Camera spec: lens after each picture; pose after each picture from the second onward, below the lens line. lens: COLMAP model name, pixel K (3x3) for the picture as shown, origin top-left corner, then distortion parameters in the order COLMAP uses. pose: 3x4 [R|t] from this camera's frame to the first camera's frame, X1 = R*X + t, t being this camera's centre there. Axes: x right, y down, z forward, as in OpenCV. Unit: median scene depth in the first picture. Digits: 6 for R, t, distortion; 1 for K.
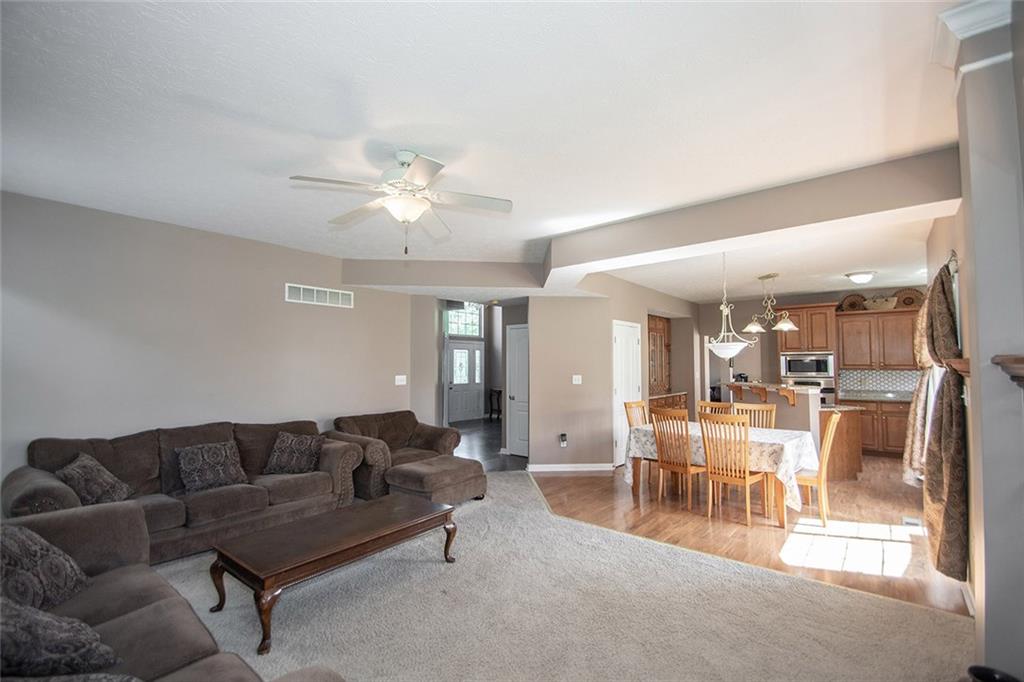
lens RADIAL K [[463.5, 0, 512.9], [0, 463.5, 341.4], [0, 0, 1]] dist [0.001244, -0.002018]
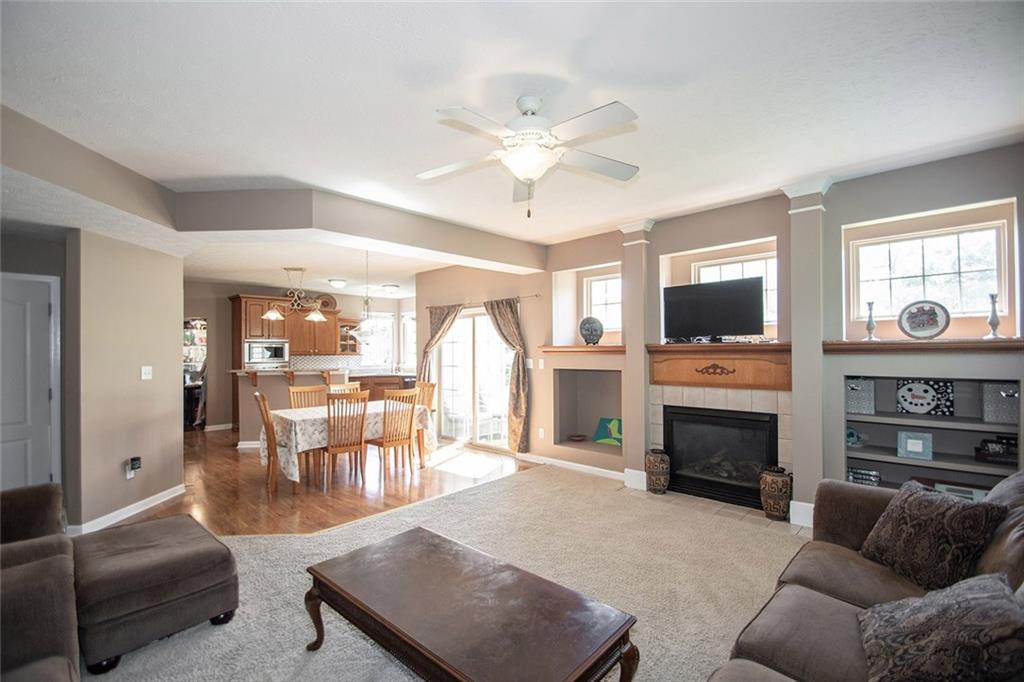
lens RADIAL K [[463.5, 0, 511.4], [0, 463.5, 346.3], [0, 0, 1]] dist [0.001244, -0.002018]
pose [[0.039867, 0.011651, 0.999137, -0.528195], [-0.043406, 0.999008, -0.009918, 0.029195], [-0.998262, -0.042973, 0.040333, 0.469095]]
